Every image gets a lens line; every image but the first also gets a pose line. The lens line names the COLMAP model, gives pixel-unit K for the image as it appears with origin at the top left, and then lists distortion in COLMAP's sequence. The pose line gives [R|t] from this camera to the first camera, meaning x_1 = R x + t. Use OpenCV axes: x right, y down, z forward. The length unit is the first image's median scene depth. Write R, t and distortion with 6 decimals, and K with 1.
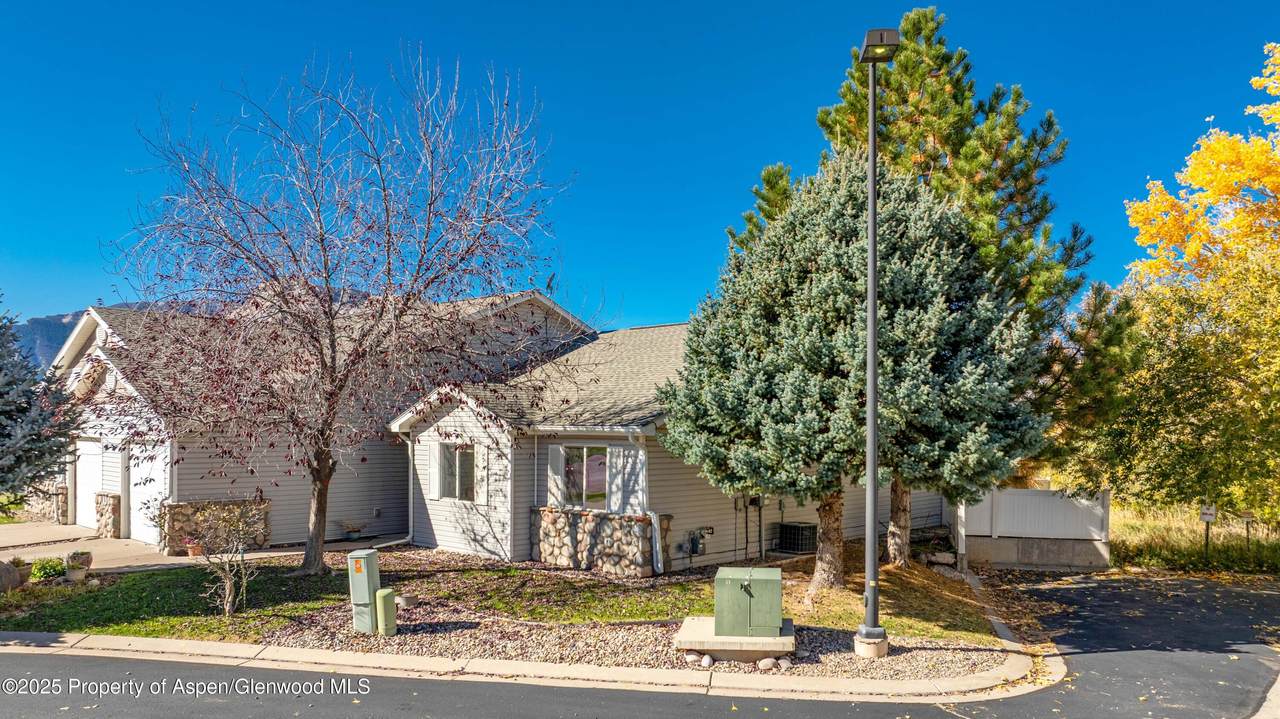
lens RADIAL K [[938.9, 0, 640.6], [0, 938.9, 416.9], [0, 0, 1]] dist [0.004764, 0.002506]
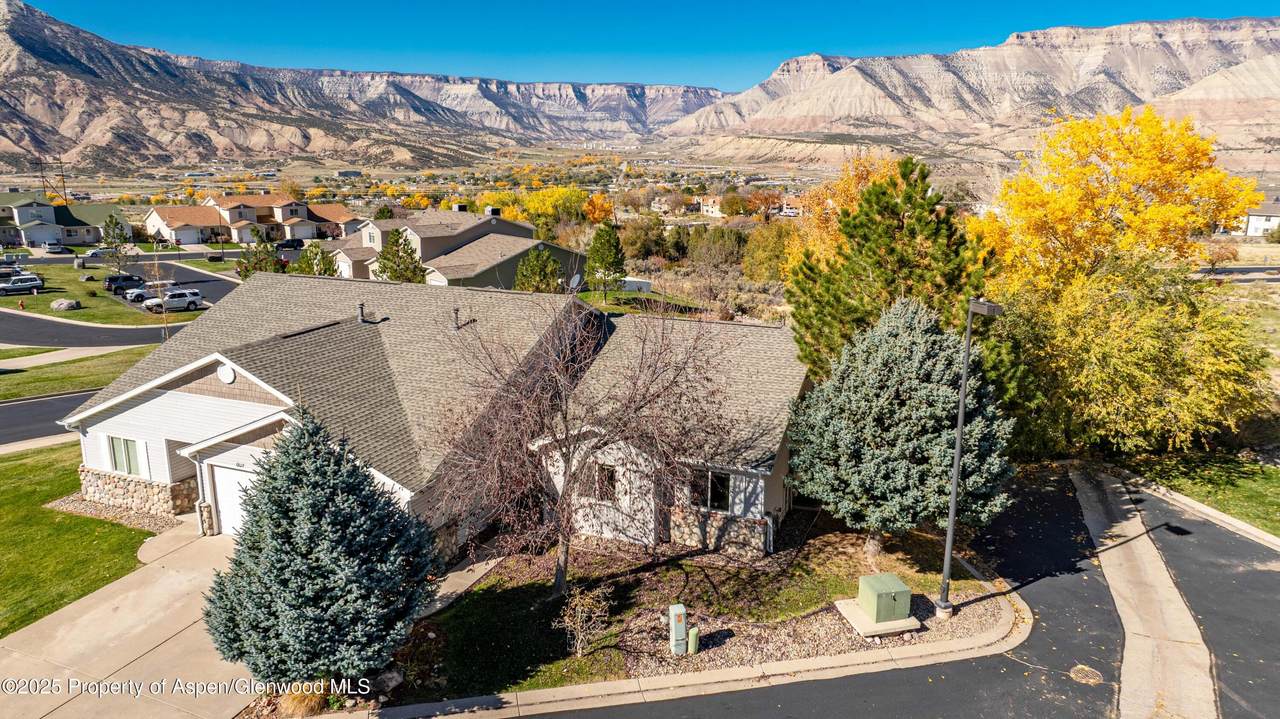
lens RADIAL K [[911.3, 0, 640.0], [0, 911.3, 359.5], [0, 0, 1]] dist [0.001925, 0.001582]
pose [[0.931743, -0.091538, 0.351392, -0.671812], [0.002185, 0.969100, 0.246657, -0.509621], [-0.363112, -0.229054, 0.903152, -0.224102]]
